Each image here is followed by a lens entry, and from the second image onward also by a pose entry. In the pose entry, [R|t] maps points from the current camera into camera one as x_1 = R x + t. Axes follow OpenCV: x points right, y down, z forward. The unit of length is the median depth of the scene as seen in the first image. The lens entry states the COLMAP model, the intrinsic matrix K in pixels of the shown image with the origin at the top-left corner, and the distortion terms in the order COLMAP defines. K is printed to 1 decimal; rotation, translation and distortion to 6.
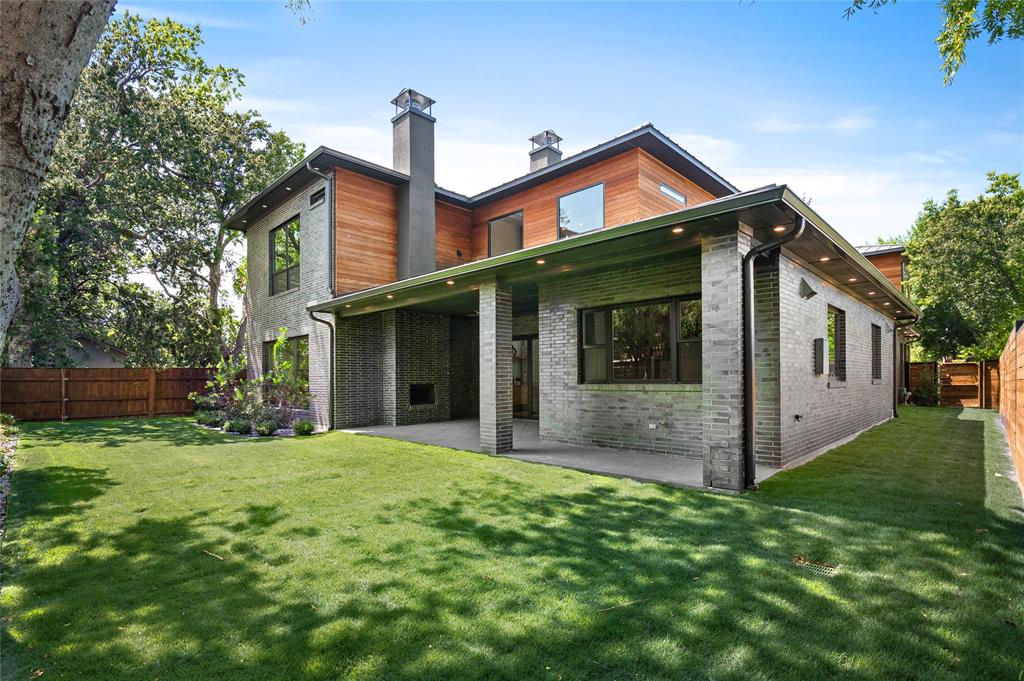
lens RADIAL K [[500.4, 0, 516.6], [0, 500.4, 376.2], [0, 0, 1]] dist [0.013951, -0.014328]
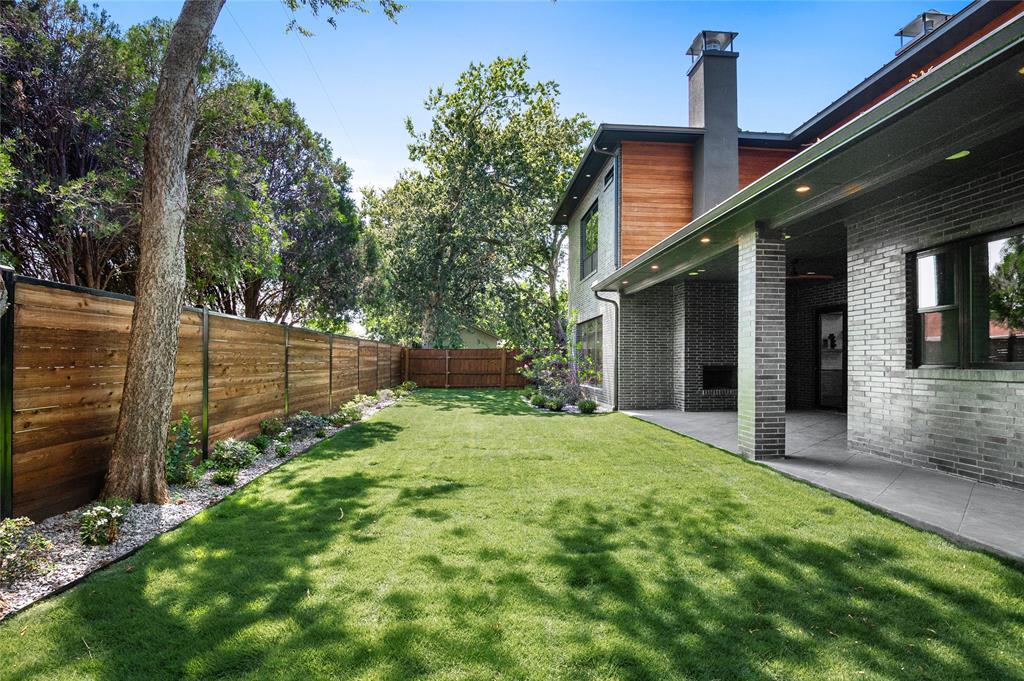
lens RADIAL K [[500.4, 0, 487.3], [0, 500.4, 352.4], [0, 0, 1]] dist [0.013951, -0.014328]
pose [[0.755747, -0.000214, -0.654863, 0.087433], [-0.005261, 0.999966, -0.006398, 0.001328], [0.654842, 0.008280, 0.755720, 0.100100]]
